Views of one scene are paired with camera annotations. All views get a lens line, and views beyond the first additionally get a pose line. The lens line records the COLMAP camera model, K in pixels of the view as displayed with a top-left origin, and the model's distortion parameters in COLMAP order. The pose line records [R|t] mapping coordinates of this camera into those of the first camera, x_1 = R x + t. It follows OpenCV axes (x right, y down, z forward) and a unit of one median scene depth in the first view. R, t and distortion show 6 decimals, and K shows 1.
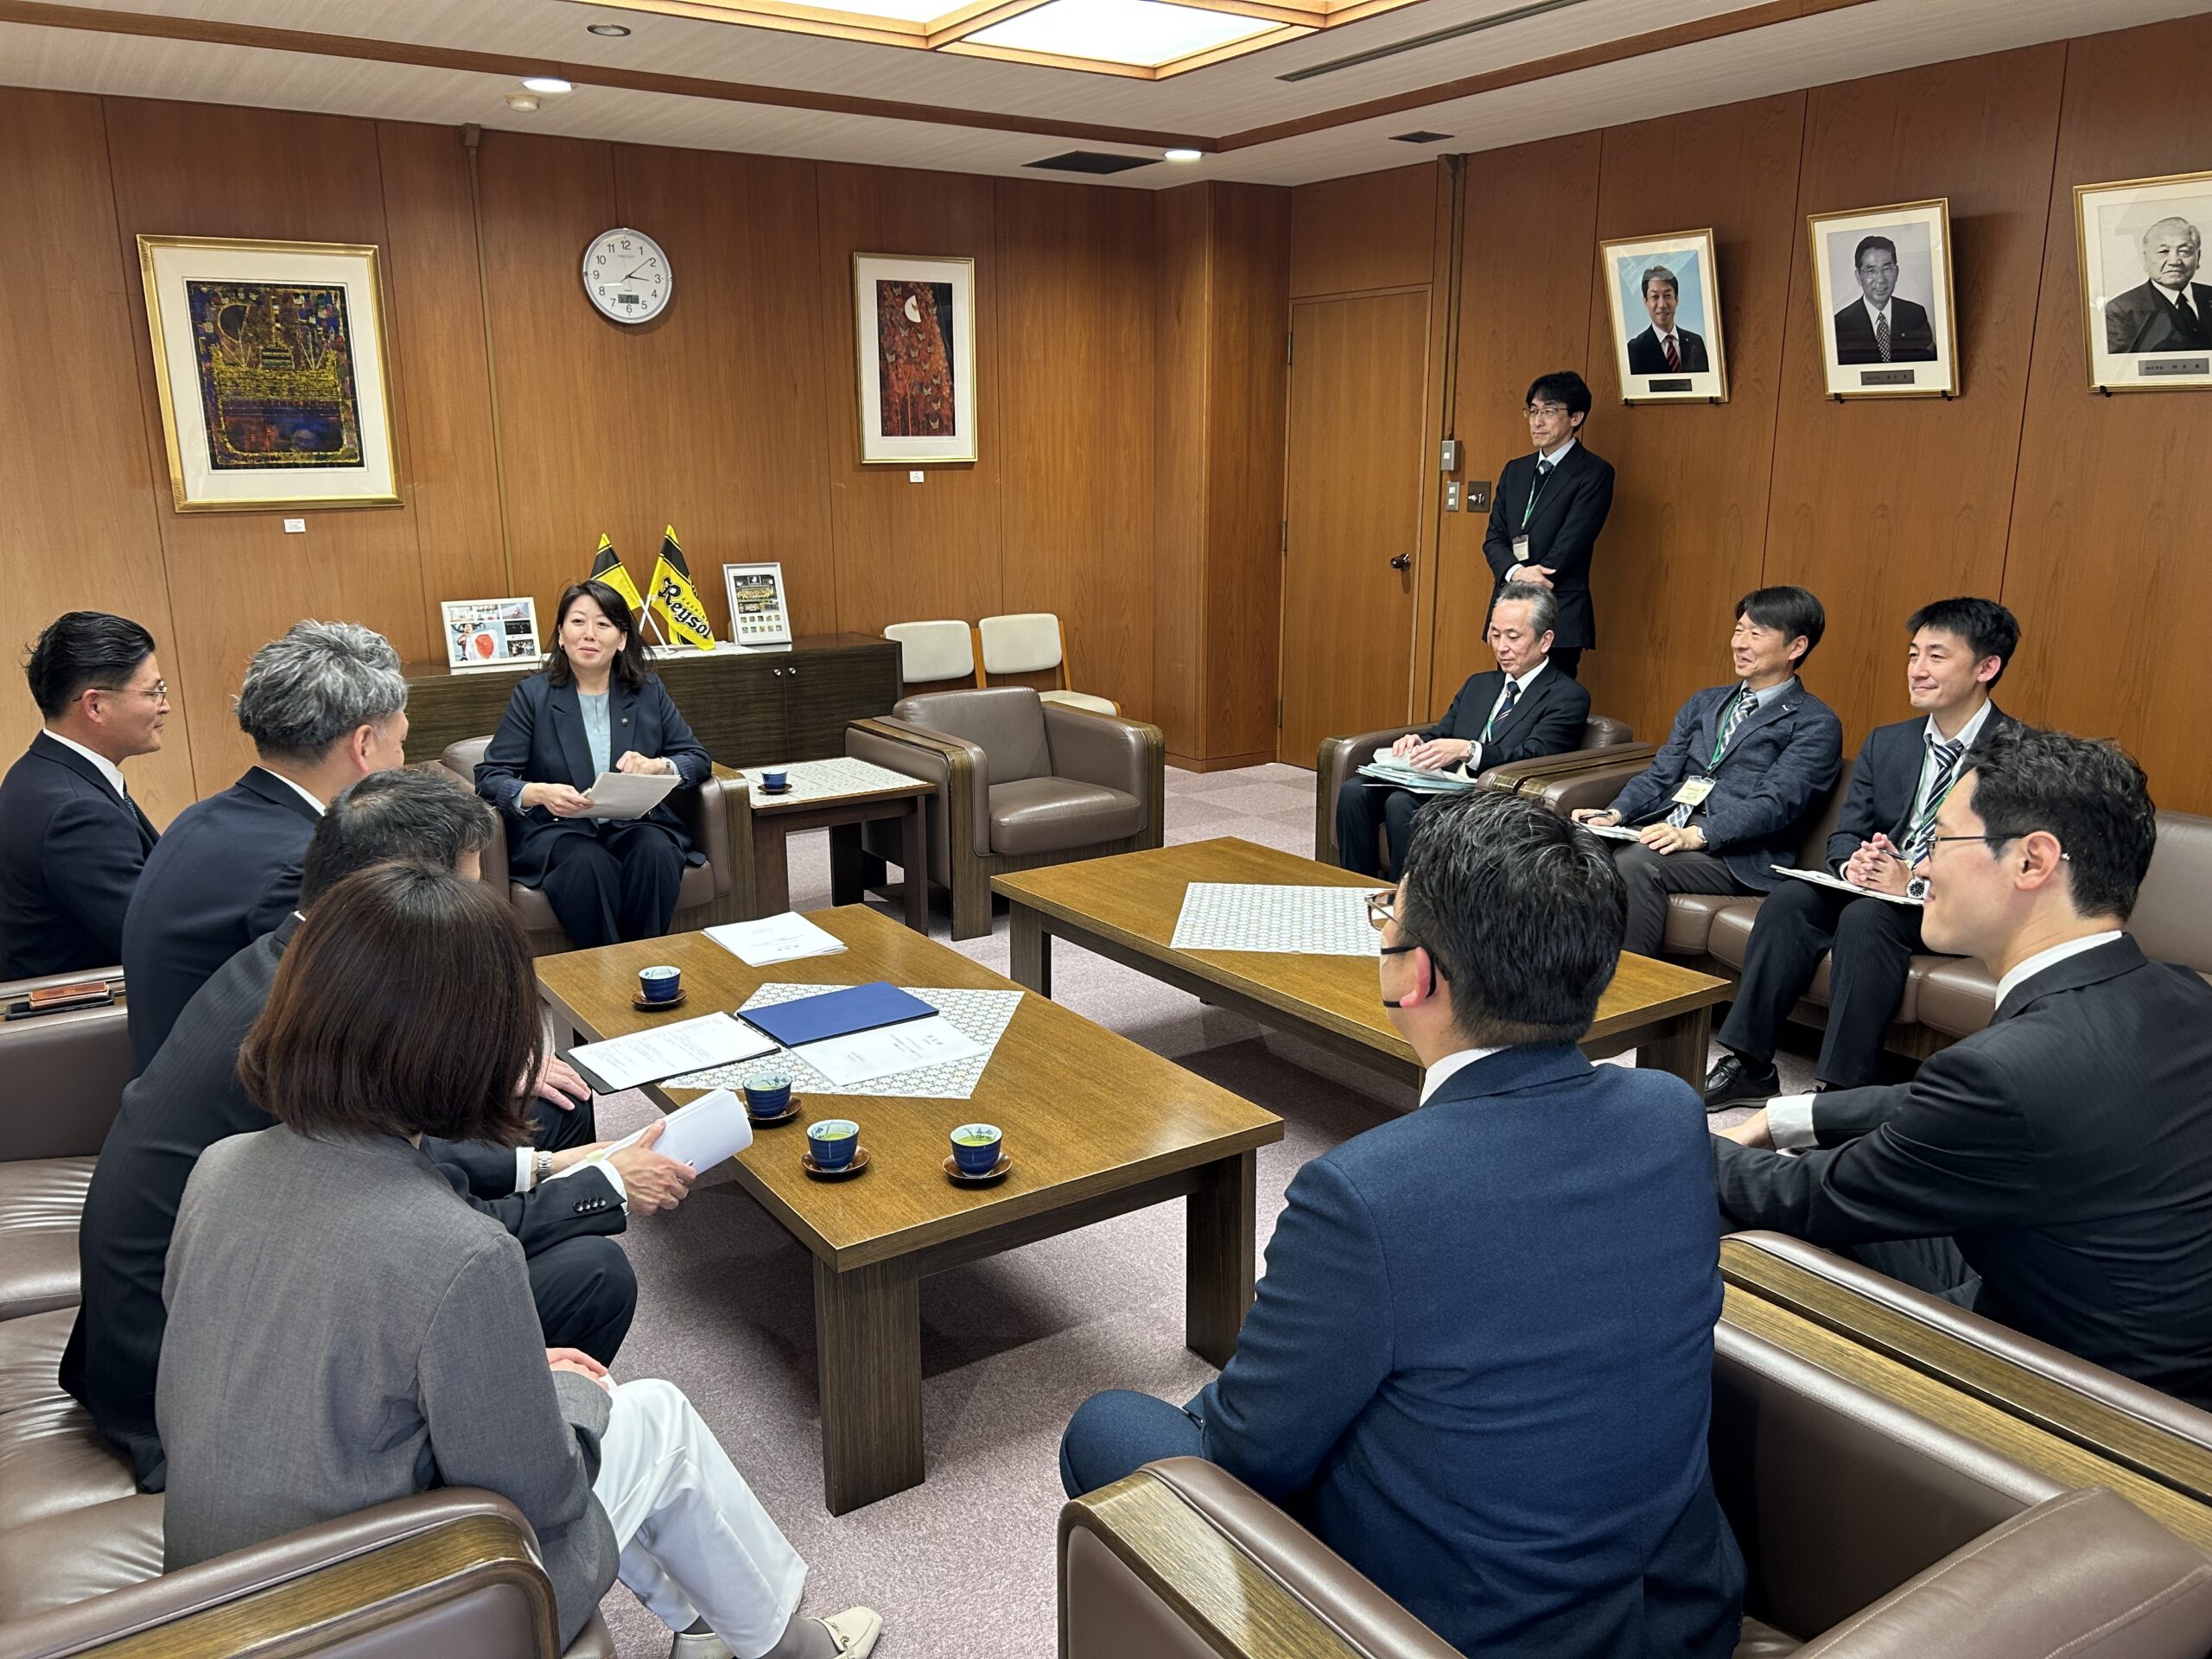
lens RADIAL K [[1656.6, 0, 1106.1], [0, 1656.6, 857.7], [0, 0, 1]] dist [0.044804, -0.055969]
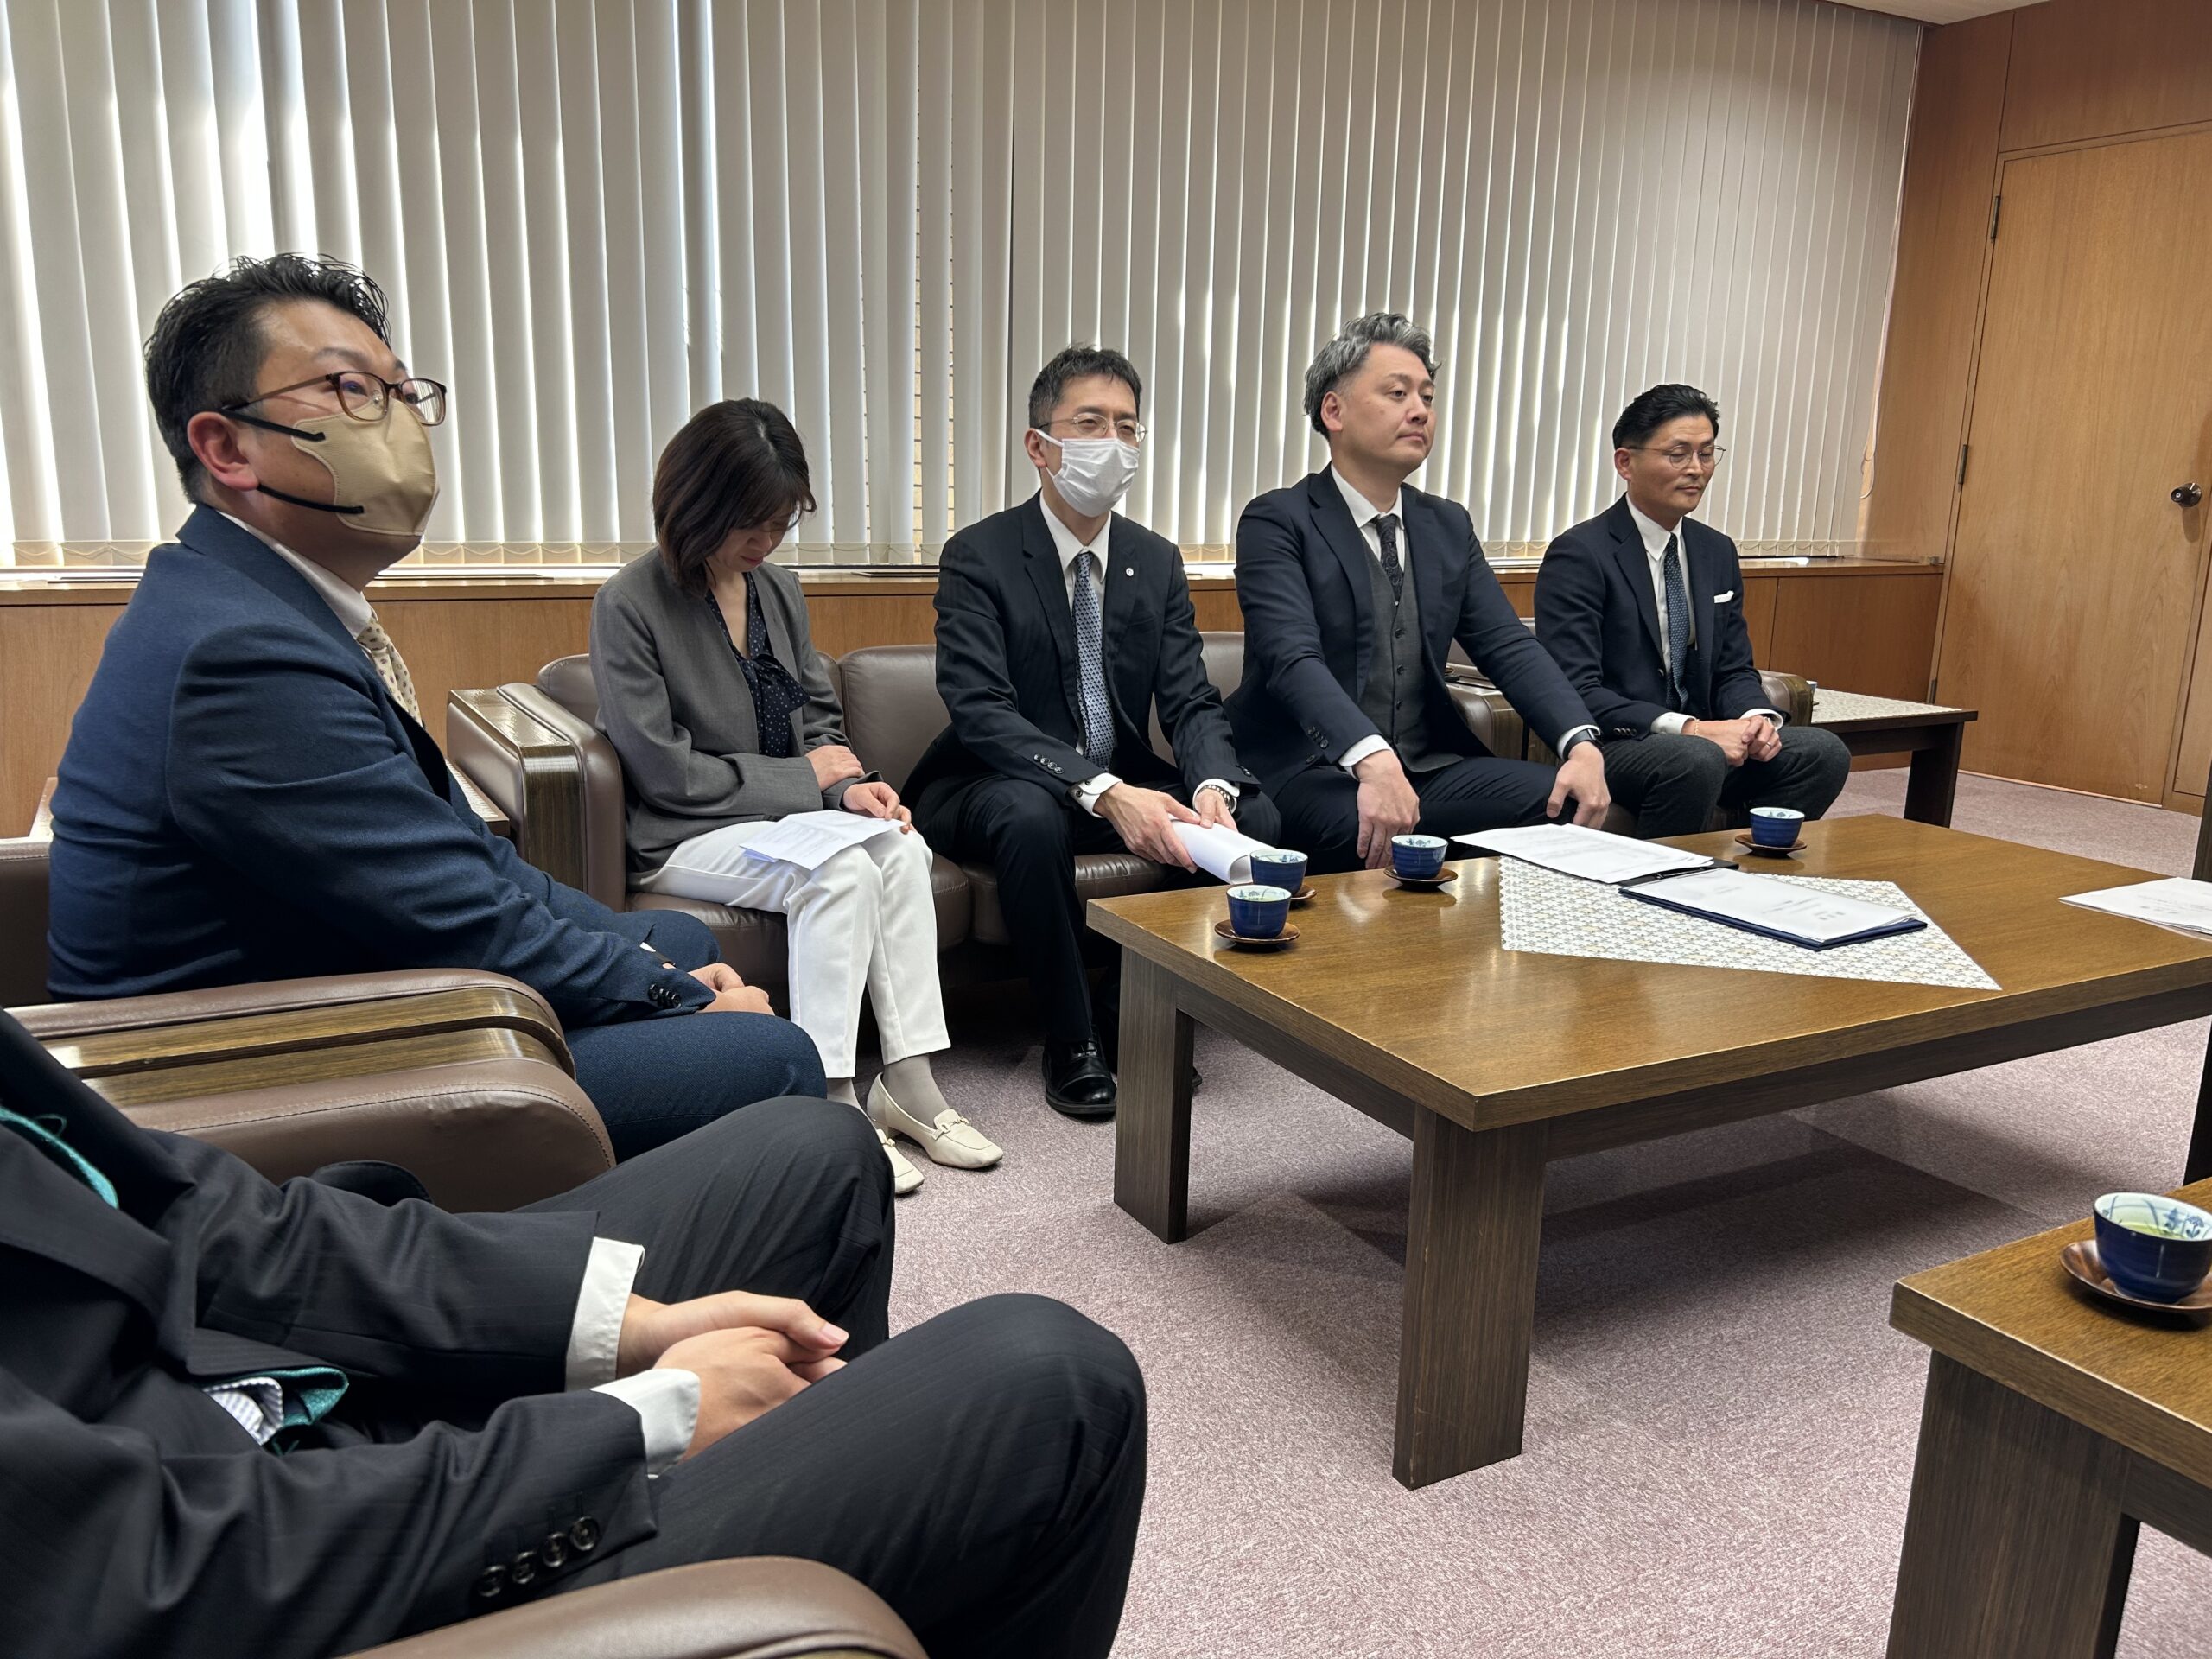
lens RADIAL K [[1656.6, 0, 1089.5], [0, 1656.6, 840.3], [0, 0, 1]] dist [0.044804, -0.055969]
pose [[-0.108995, 0.216372, -0.970208, 0.296856], [-0.260367, 0.935733, 0.237934, -0.012558], [0.959338, 0.278544, -0.045654, 0.391223]]
